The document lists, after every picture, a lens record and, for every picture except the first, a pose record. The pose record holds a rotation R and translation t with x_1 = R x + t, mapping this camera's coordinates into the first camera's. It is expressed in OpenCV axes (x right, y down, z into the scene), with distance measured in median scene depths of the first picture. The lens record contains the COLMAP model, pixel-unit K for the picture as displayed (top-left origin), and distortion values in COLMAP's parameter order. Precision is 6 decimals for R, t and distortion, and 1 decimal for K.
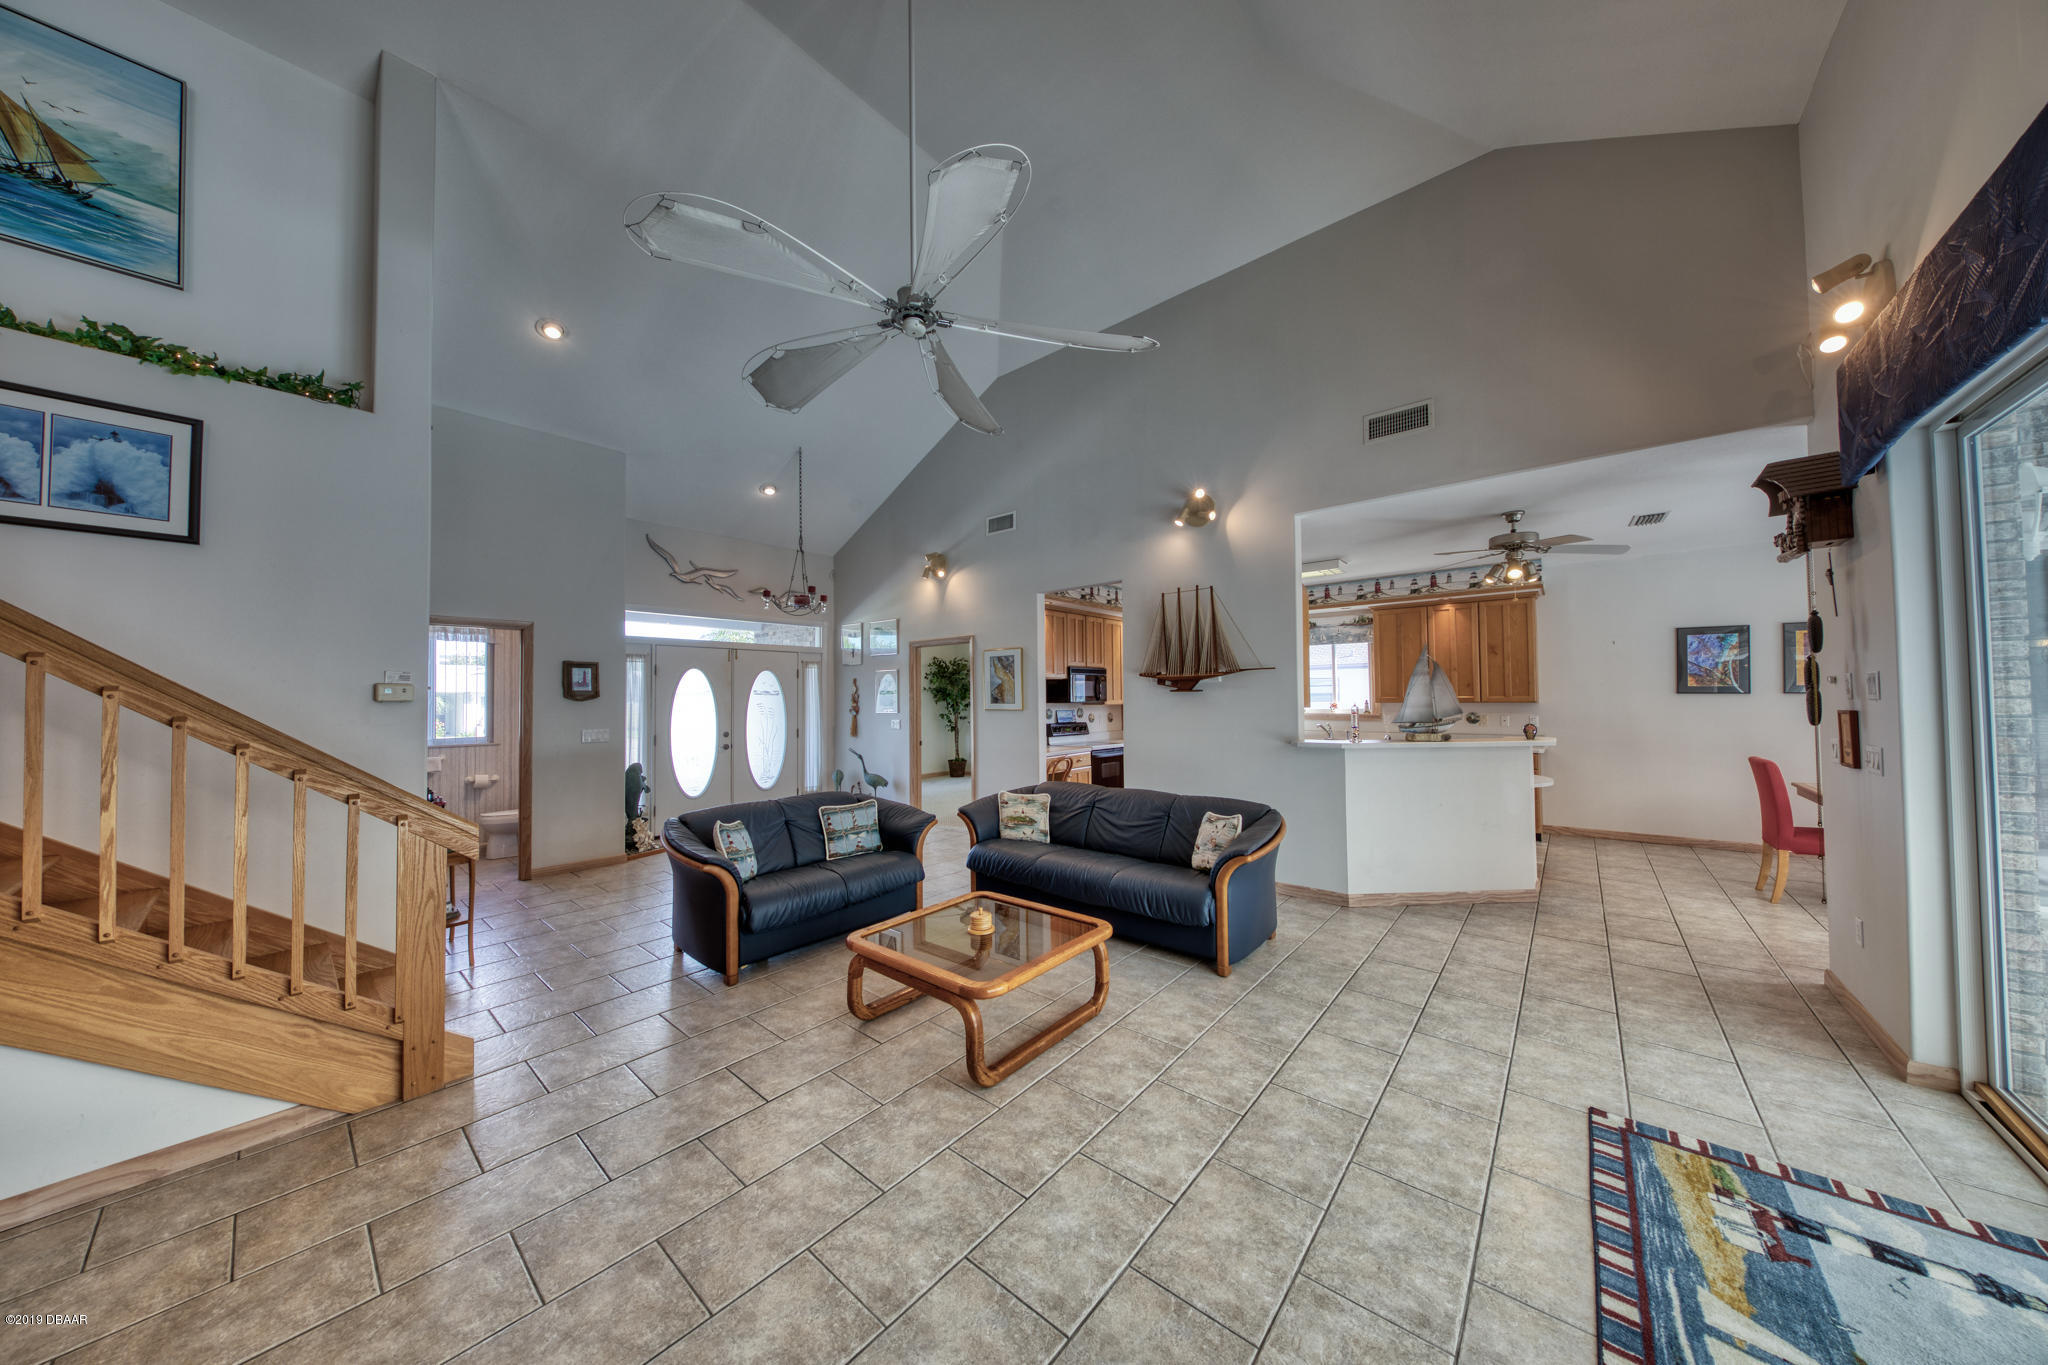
lens RADIAL K [[645.0, 0, 1023.8], [0, 645.0, 684.1], [0, 0, 1]] dist [-0.001986, -0.001765]
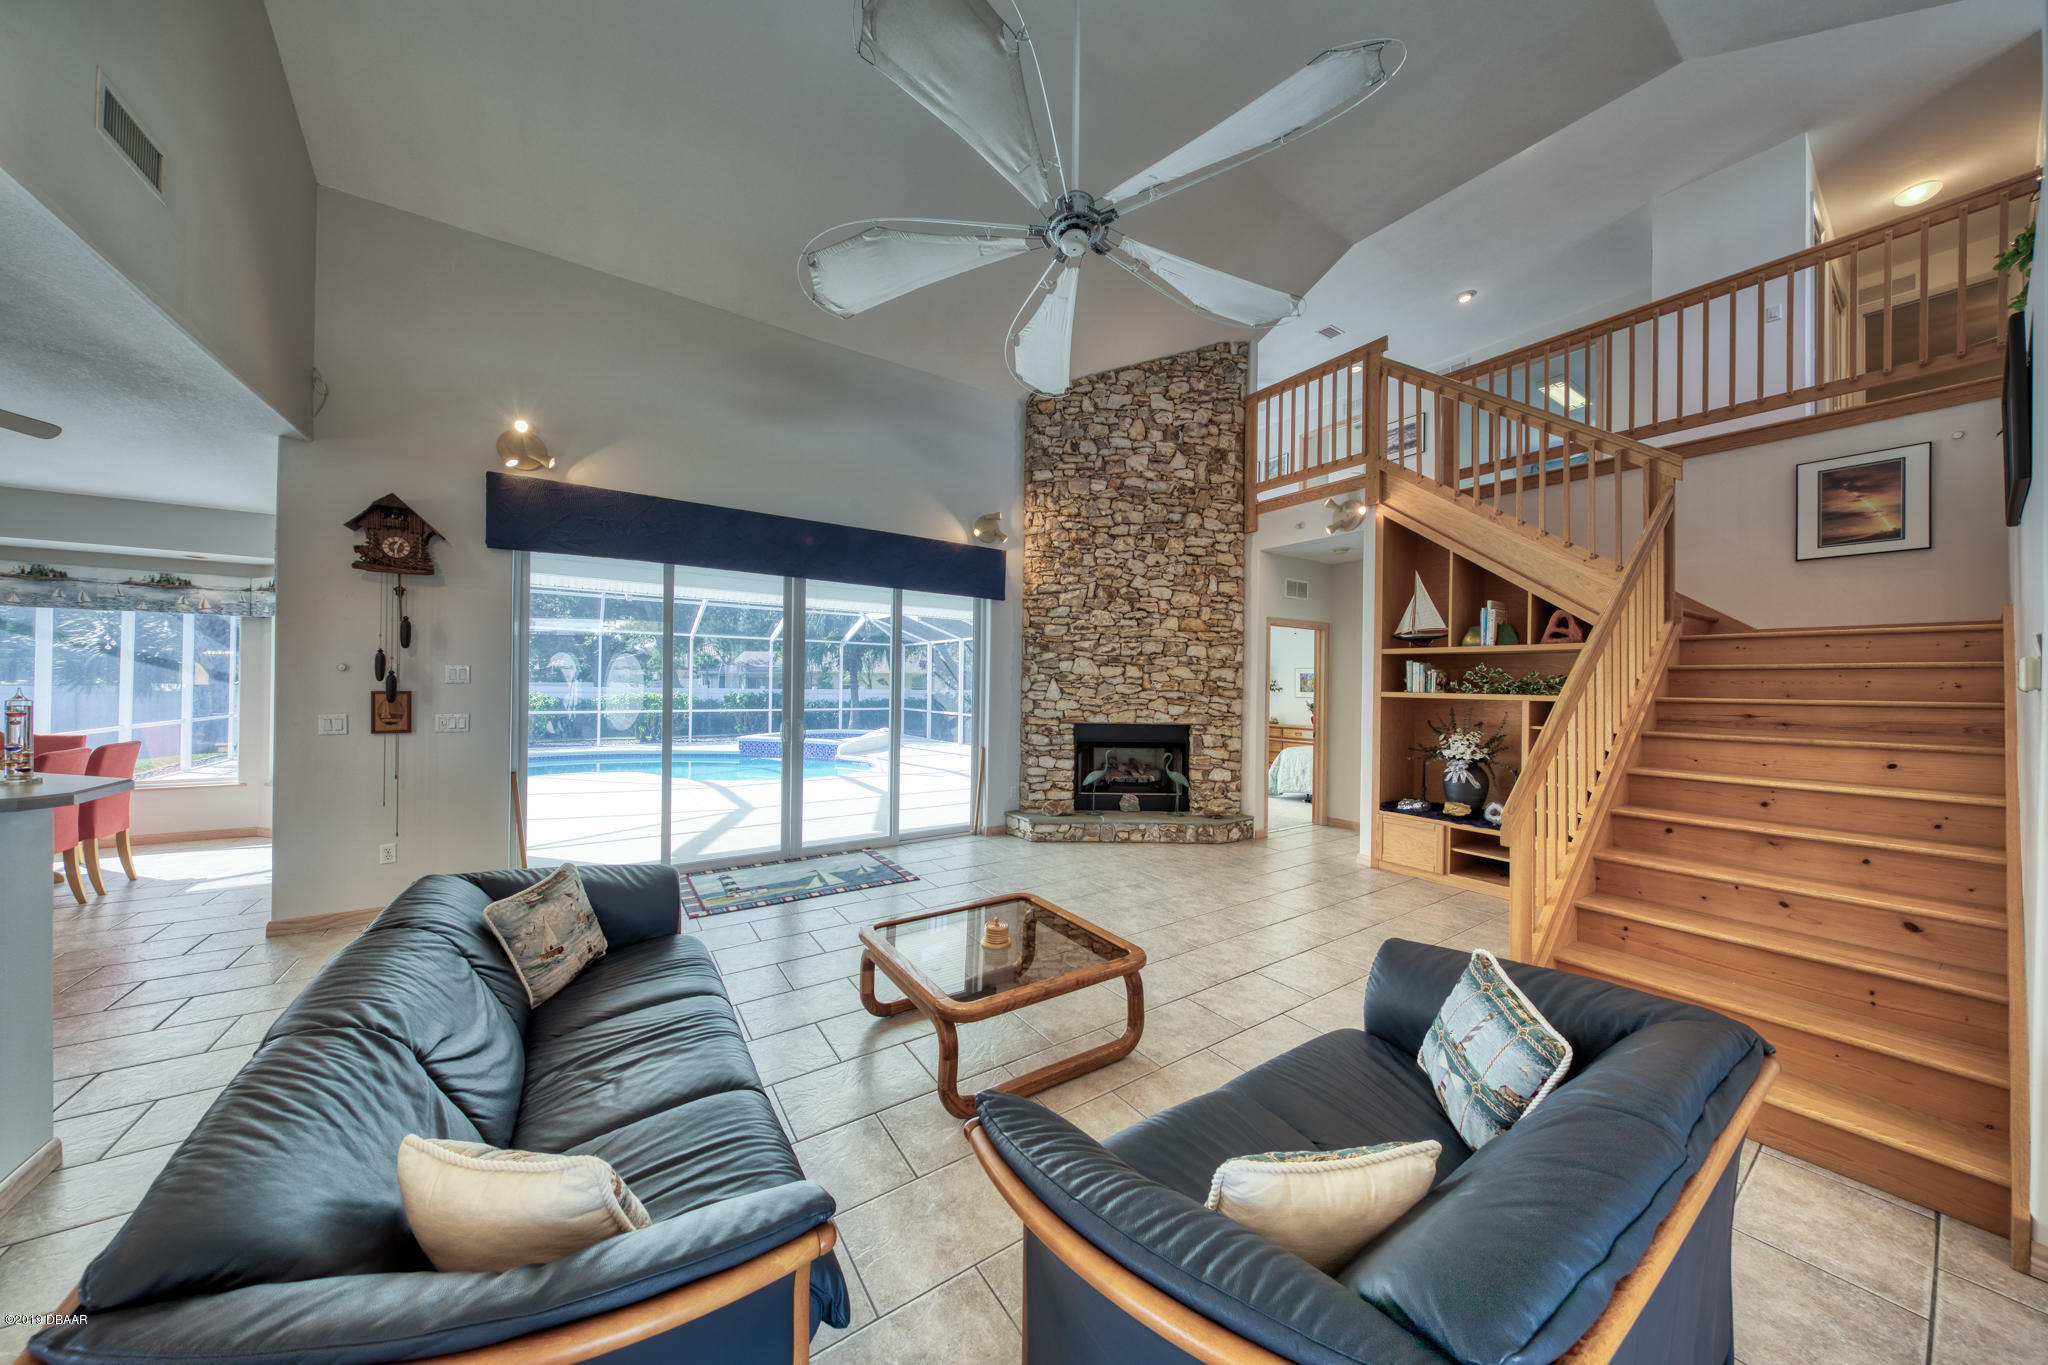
lens RADIAL K [[645.0, 0, 1027.5], [0, 645.0, 686.4], [0, 0, 1]] dist [-0.001986, -0.001765]
pose [[-0.962720, -0.001937, 0.270492, -0.401677], [-0.008250, 0.999719, -0.022204, 0.056110], [-0.270373, -0.023608, -0.962466, 2.090231]]
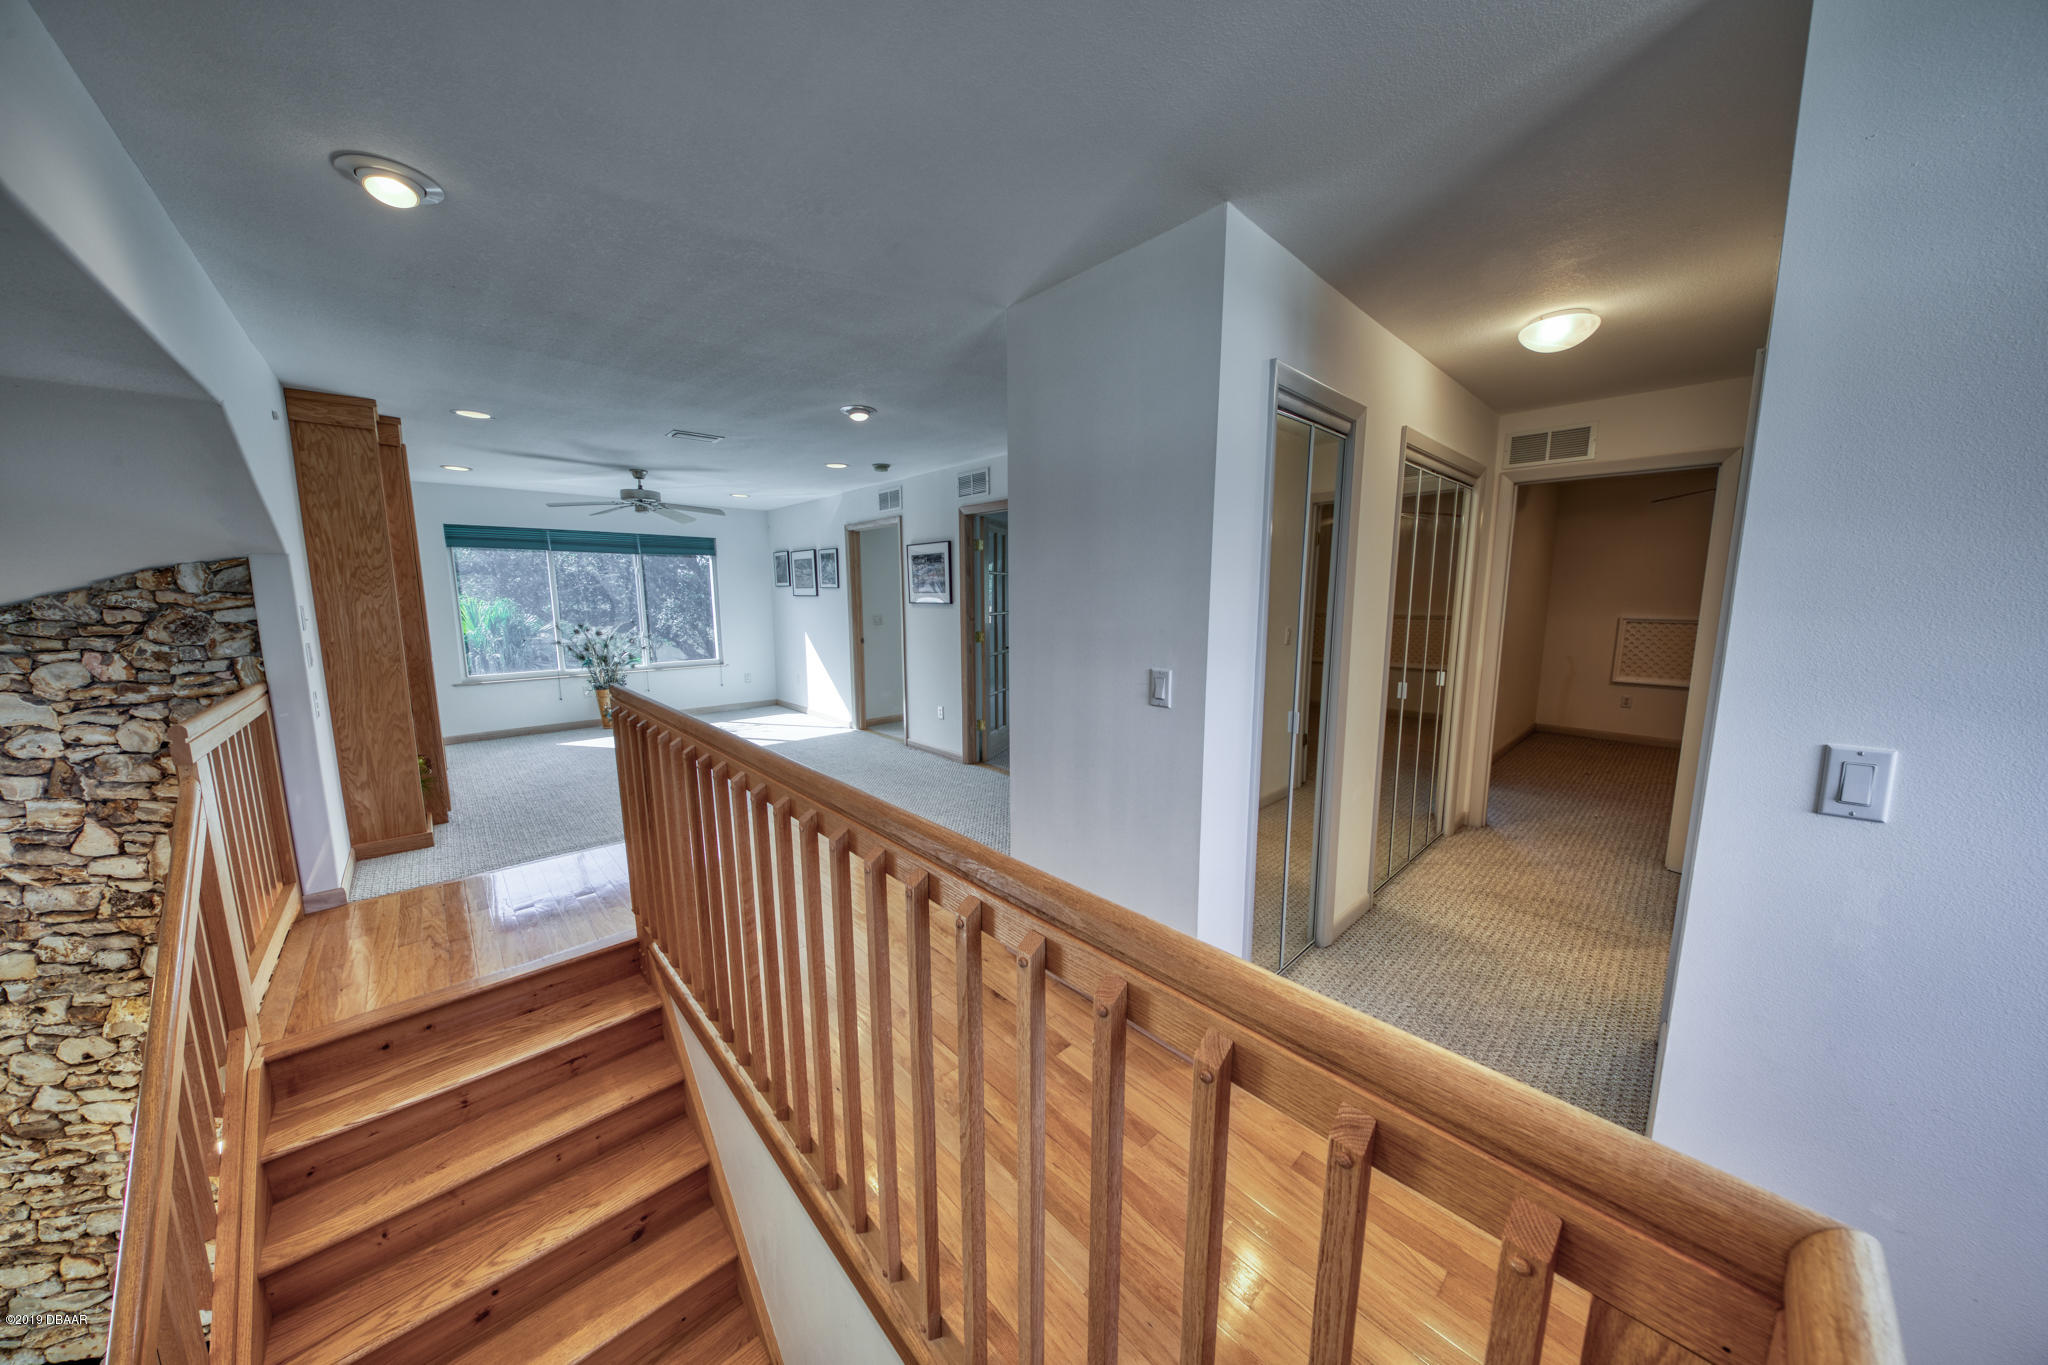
lens RADIAL K [[645.0, 0, 1021.6], [0, 645.0, 683.6], [0, 0, 1]] dist [-0.001986, -0.001765]
pose [[-0.993185, -0.001491, 0.116537, -1.907346], [0.012047, 0.993249, 0.115375, -1.181619], [-0.115923, 0.115993, -0.986462, 0.499580]]
